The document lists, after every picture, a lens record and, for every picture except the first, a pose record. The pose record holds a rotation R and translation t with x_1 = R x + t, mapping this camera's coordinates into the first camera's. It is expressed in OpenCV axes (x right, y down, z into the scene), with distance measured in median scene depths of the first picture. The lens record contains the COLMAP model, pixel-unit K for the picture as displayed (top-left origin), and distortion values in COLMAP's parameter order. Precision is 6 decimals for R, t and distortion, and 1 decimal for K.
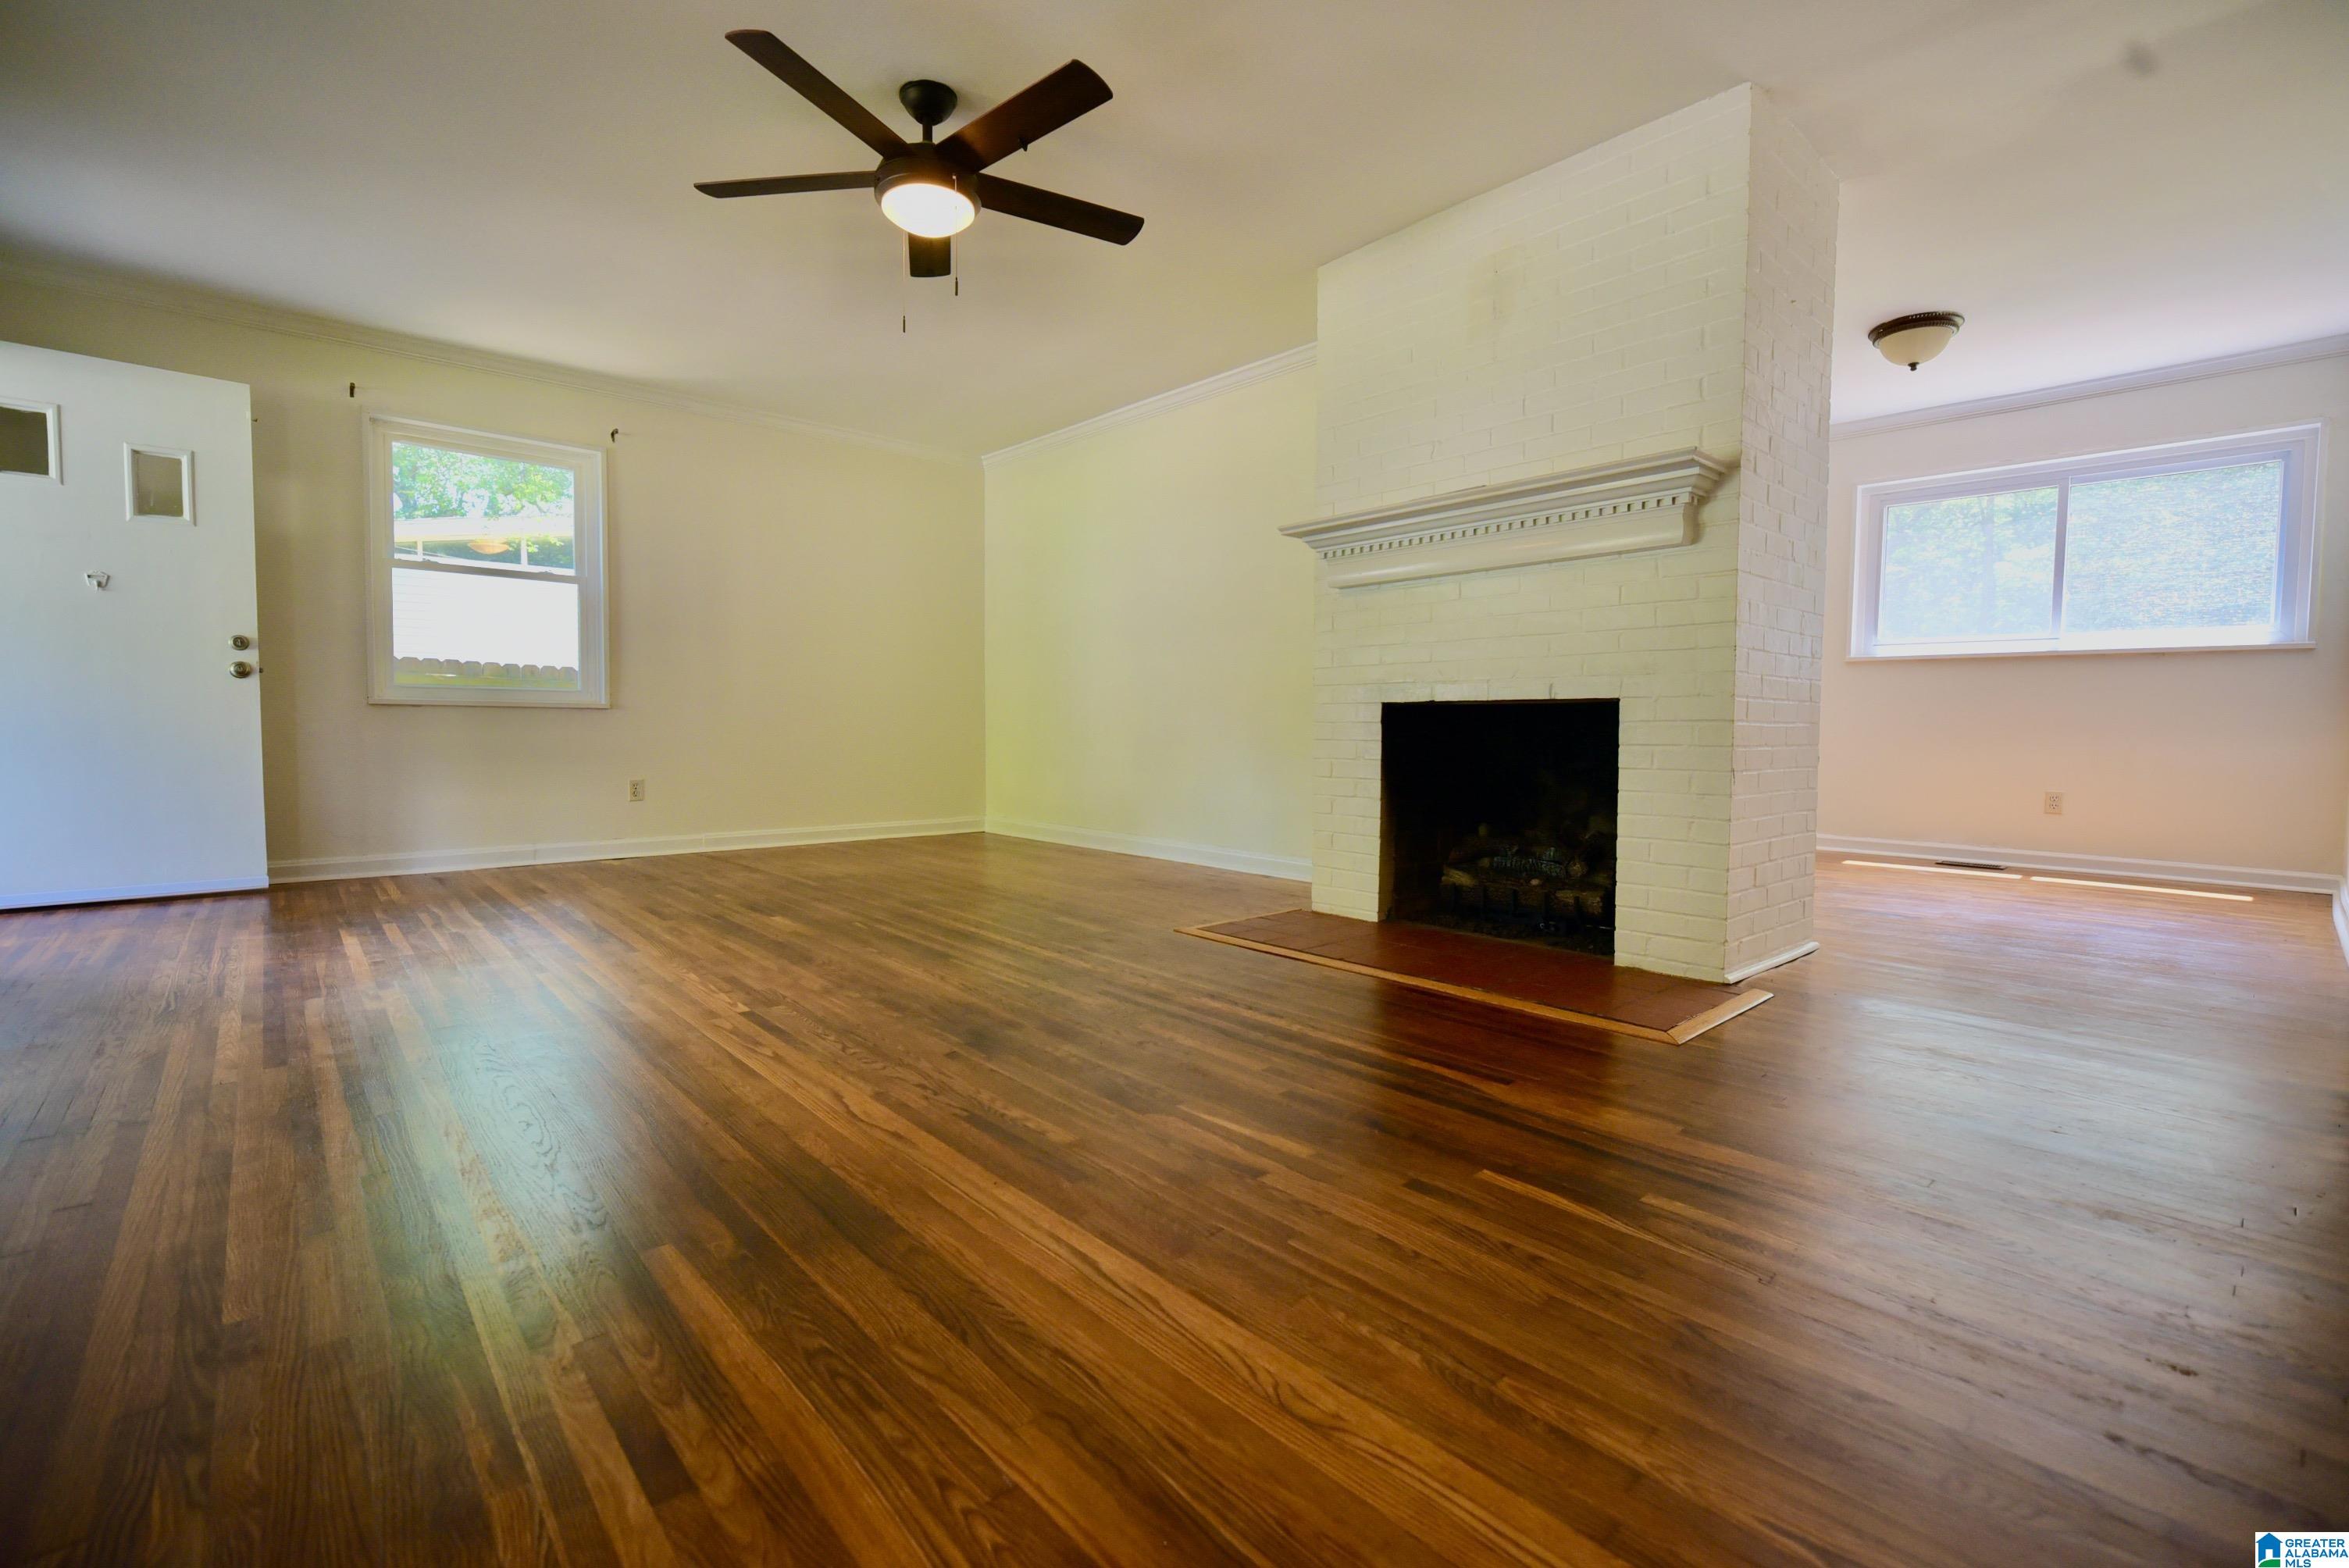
lens RADIAL K [[1034.1, 0, 1161.3], [0, 1034.1, 767.5], [0, 0, 1]] dist [0.000287, -0.000185]
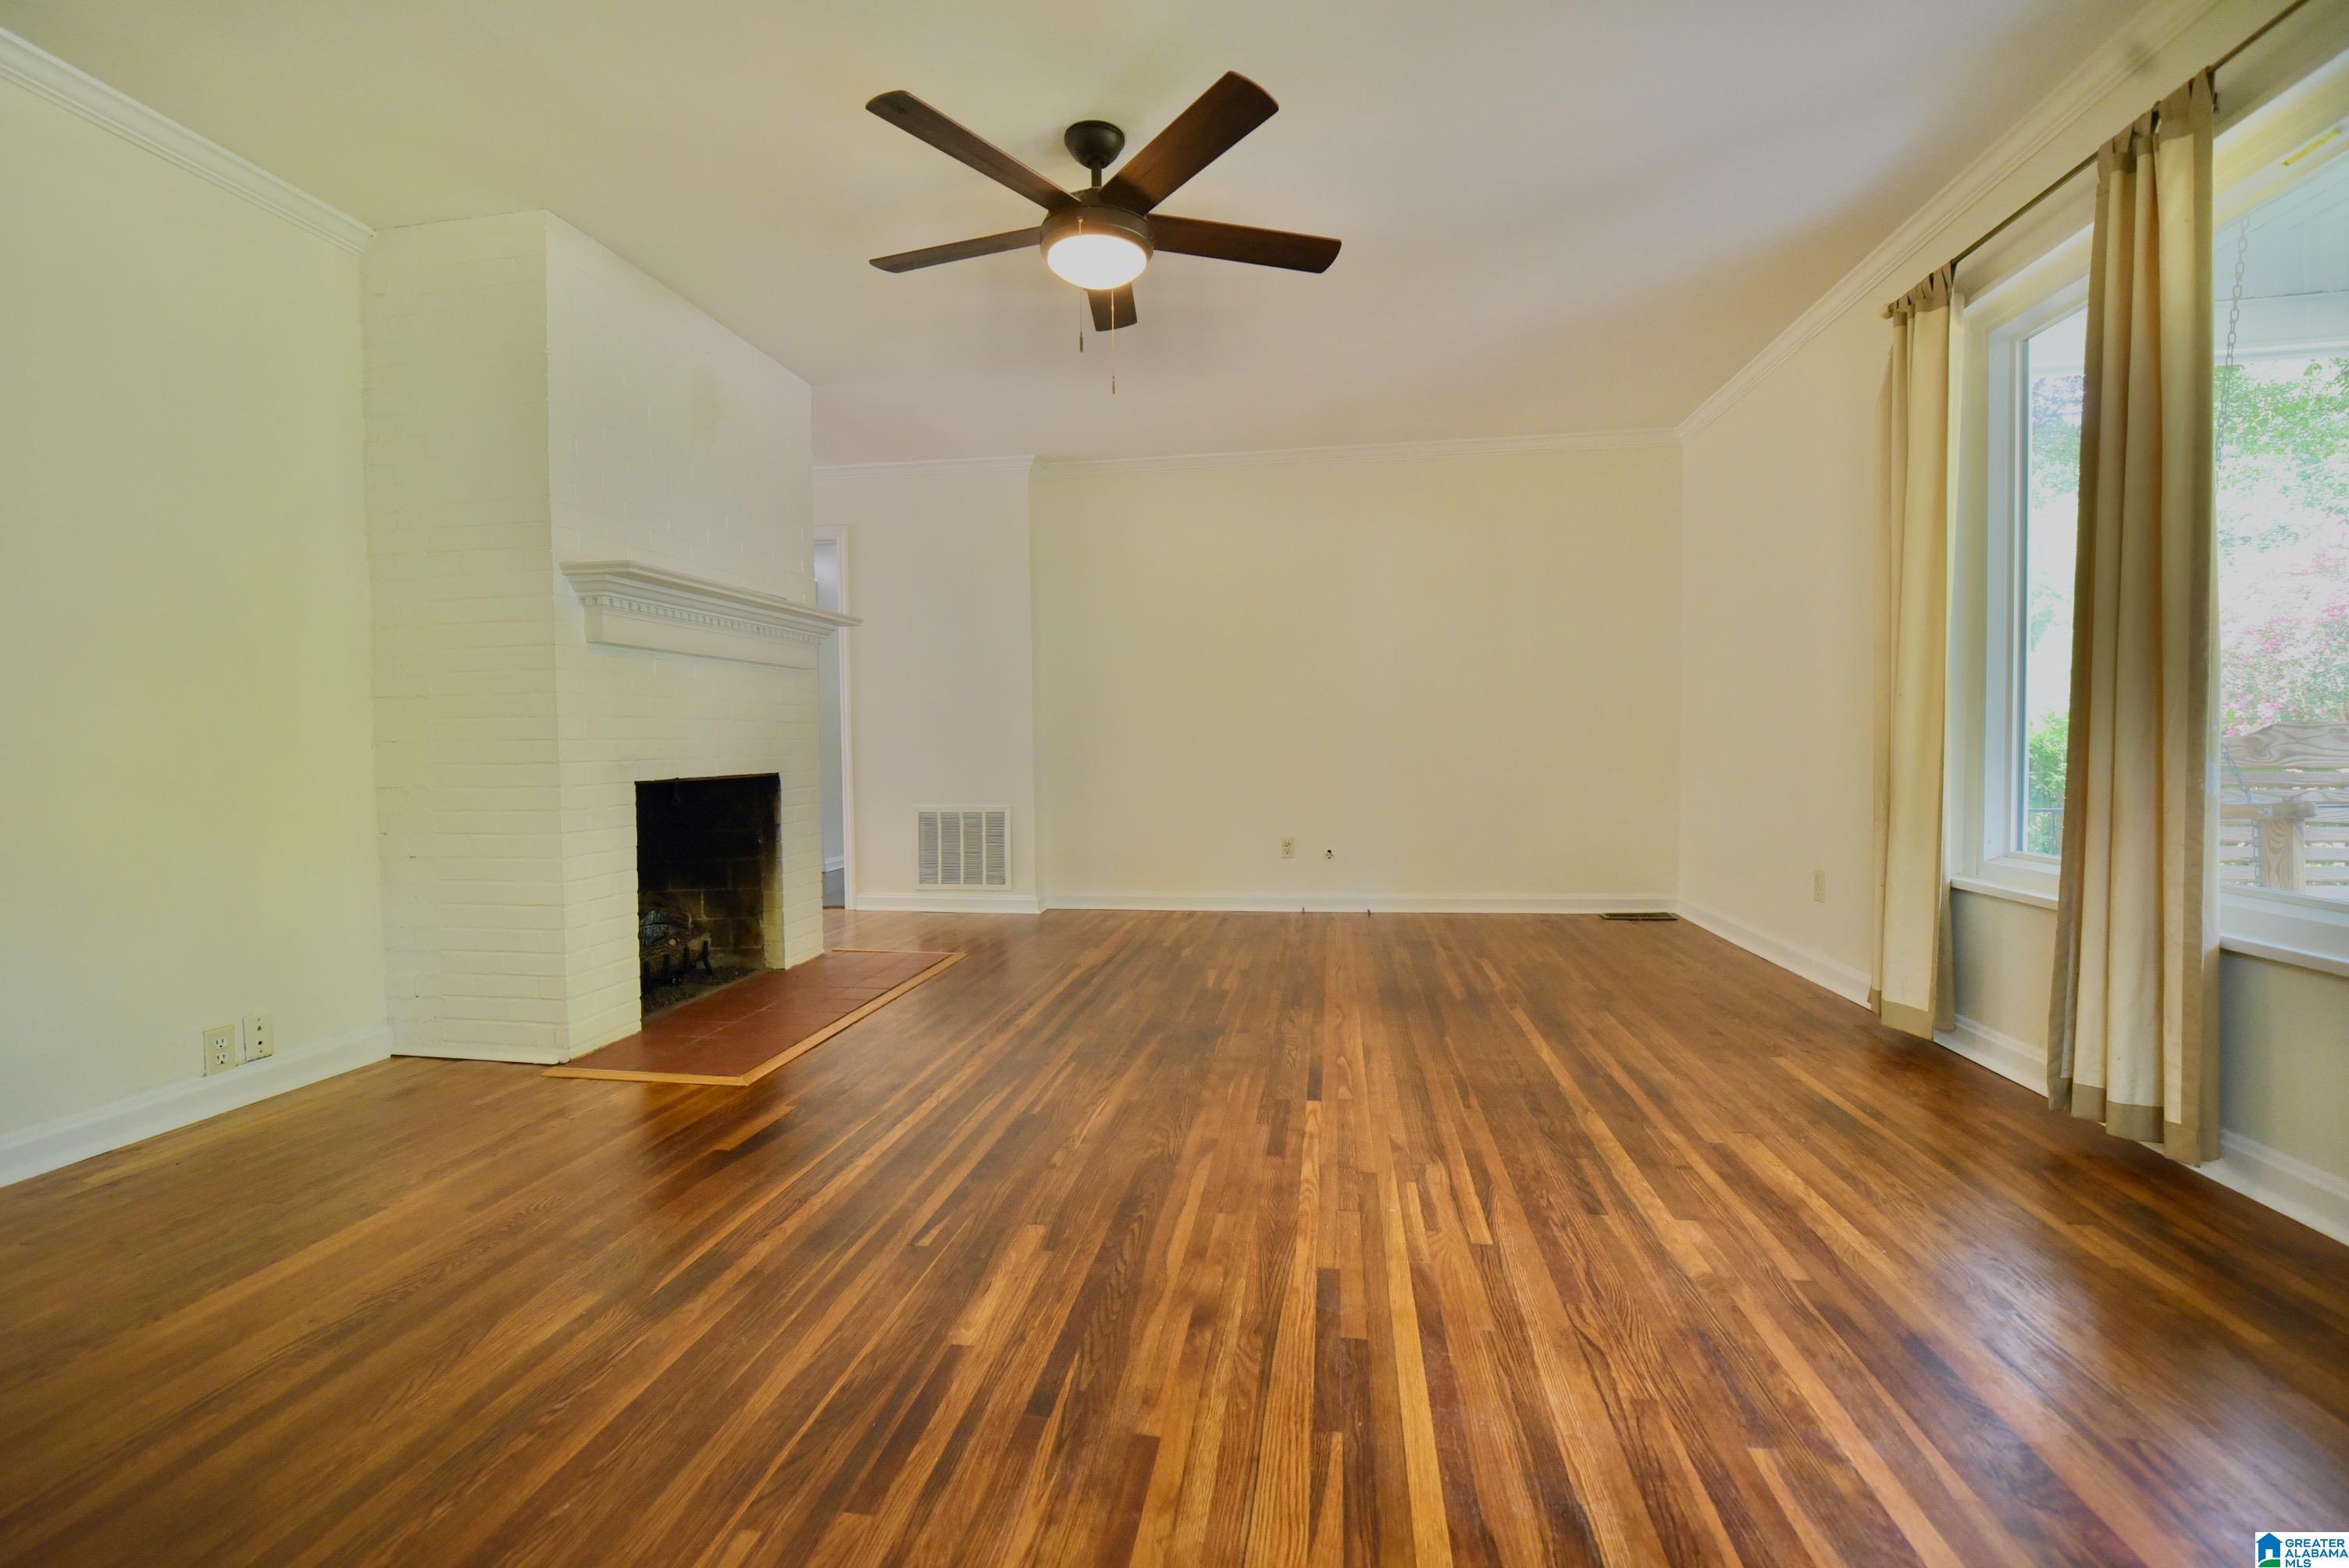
lens RADIAL K [[1034.1, 0, 1161.3], [0, 1034.1, 767.5], [0, 0, 1]] dist [0.000287, -0.000185]
pose [[-0.639090, -0.014516, 0.768995, -0.980636], [0.041105, 0.997748, 0.052995, -0.134506], [-0.768033, 0.065479, -0.637054, 1.577724]]
